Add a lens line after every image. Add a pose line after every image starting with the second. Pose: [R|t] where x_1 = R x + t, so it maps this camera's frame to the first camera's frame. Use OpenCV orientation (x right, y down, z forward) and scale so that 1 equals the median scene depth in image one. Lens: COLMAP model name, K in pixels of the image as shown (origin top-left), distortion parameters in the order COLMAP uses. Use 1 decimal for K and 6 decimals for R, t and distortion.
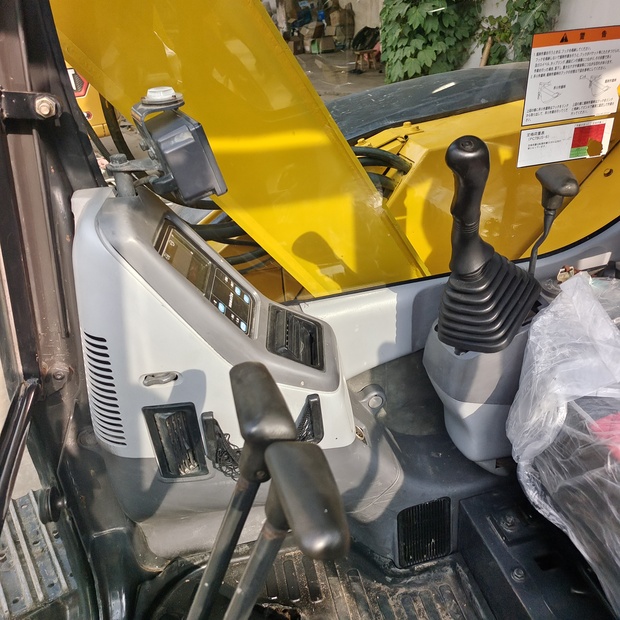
lens RADIAL K [[559.2, 0, 321.3], [0, 559.2, 306.9], [0, 0, 1]] dist [0.023100, 0.019015]
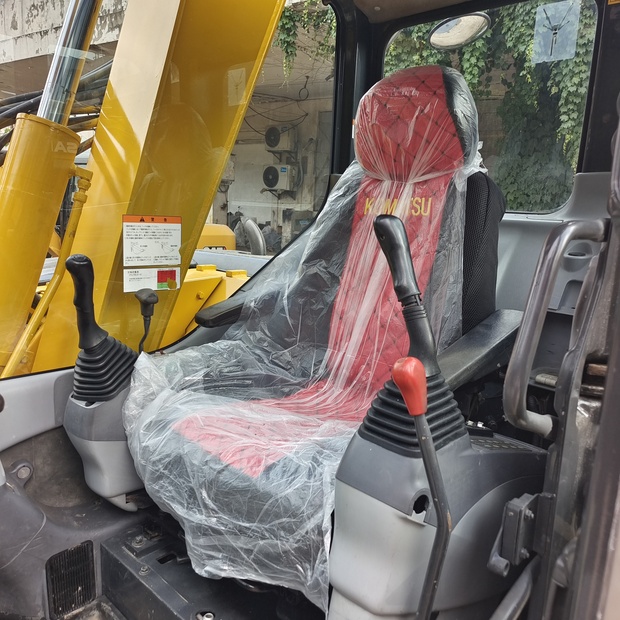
lens RADIAL K [[559.2, 0, 315.6], [0, 559.2, 311.9], [0, 0, 1]] dist [0.023100, 0.019015]
pose [[0.844304, 0.010079, 0.535769, -0.034467], [0.174423, 0.940206, -0.292556, 0.337228], [-0.506682, 0.340456, 0.792062, -0.464887]]
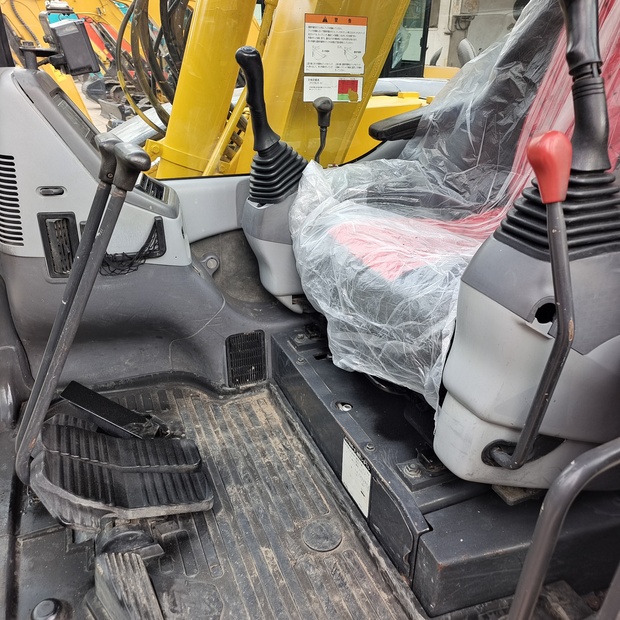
lens RADIAL K [[559.2, 0, 320.7], [0, 559.2, 311.4], [0, 0, 1]] dist [0.023100, 0.019015]
pose [[0.983108, 0.019486, 0.181987, 0.119577], [-0.002461, 0.995634, -0.093310, 0.452121], [-0.183011, 0.091286, 0.978864, -0.450250]]
